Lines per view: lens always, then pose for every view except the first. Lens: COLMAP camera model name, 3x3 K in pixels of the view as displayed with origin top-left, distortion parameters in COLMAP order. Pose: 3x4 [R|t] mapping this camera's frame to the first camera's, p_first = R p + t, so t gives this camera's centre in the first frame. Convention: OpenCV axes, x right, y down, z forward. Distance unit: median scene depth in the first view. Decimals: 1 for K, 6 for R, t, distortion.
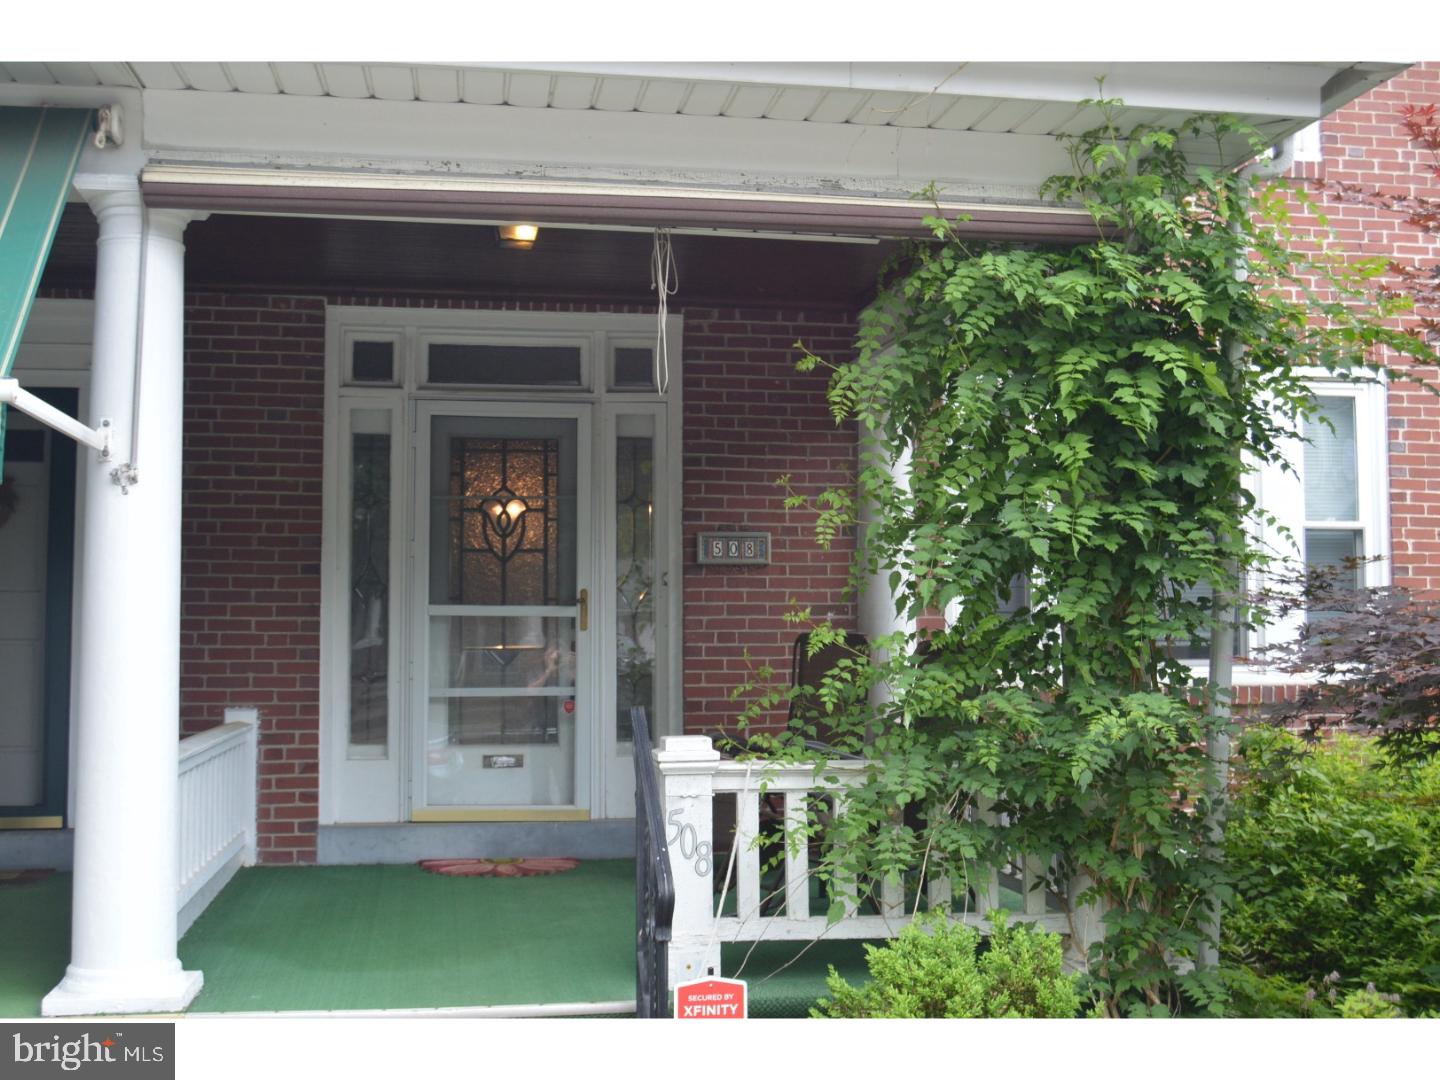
lens RADIAL K [[1604.3, 0, 720.0], [0, 1604.3, 540.0], [0, 0, 1]] dist [-0.052032, 0.008809]
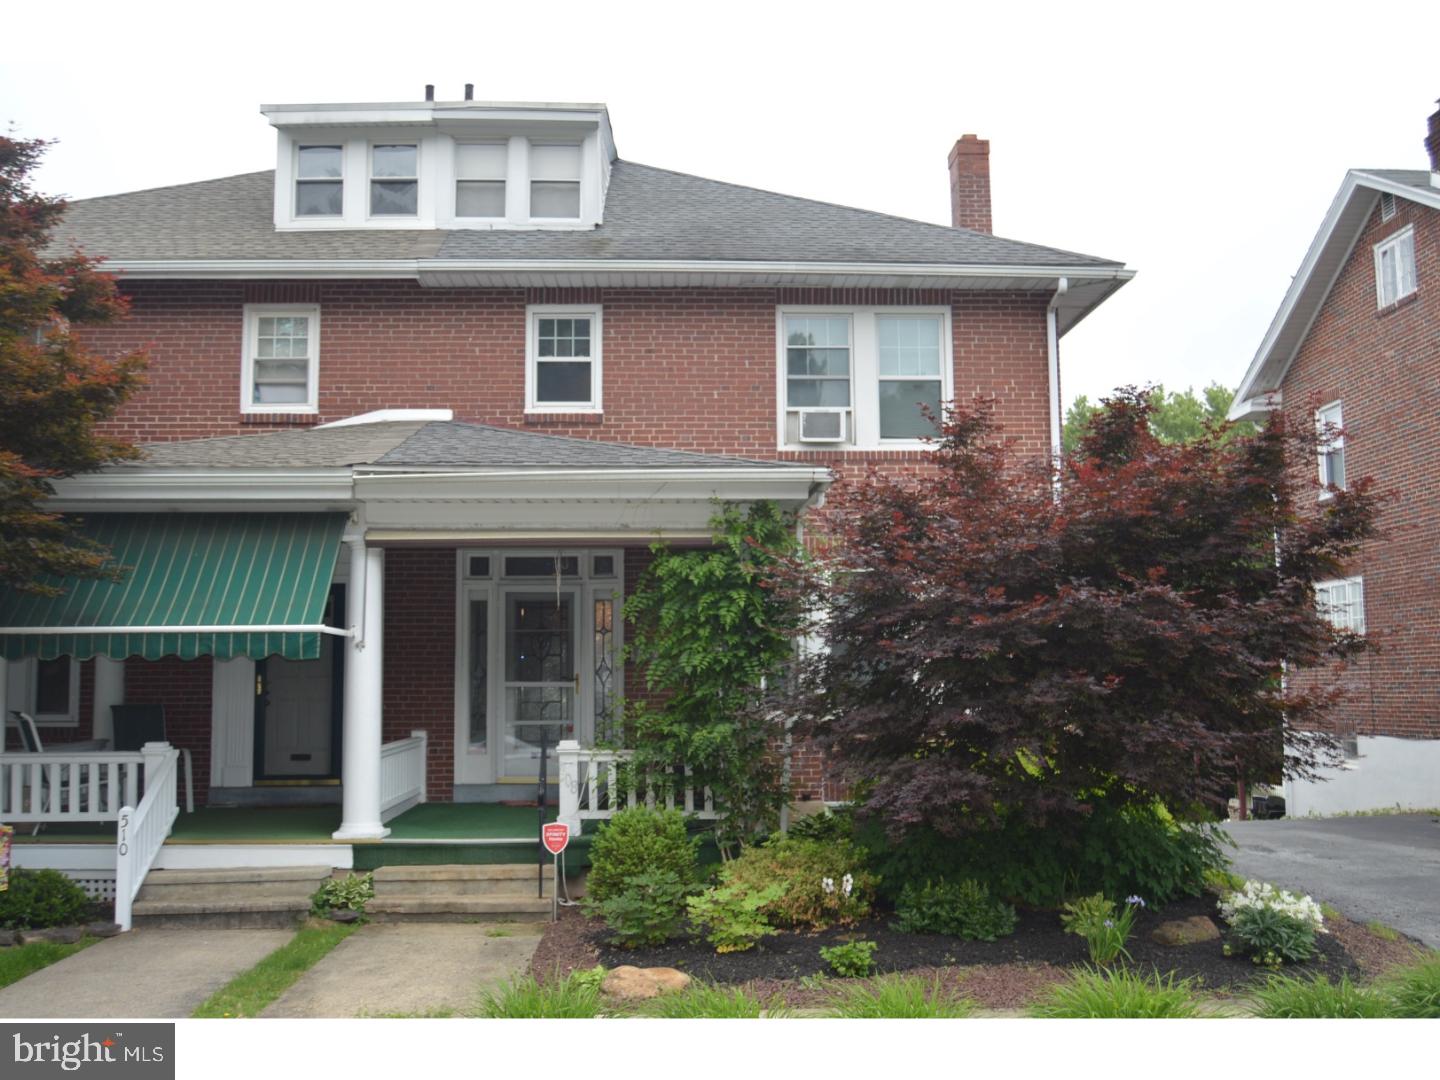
lens RADIAL K [[1497.7, 0, 720.0], [0, 1497.7, 540.0], [0, 0, 1]] dist [-0.008390, -0.003669]
pose [[0.989509, -0.017943, -0.143353, 0.407213], [0.014708, 0.999613, -0.023596, -0.100761], [0.143720, 0.021240, 0.989390, -0.976117]]
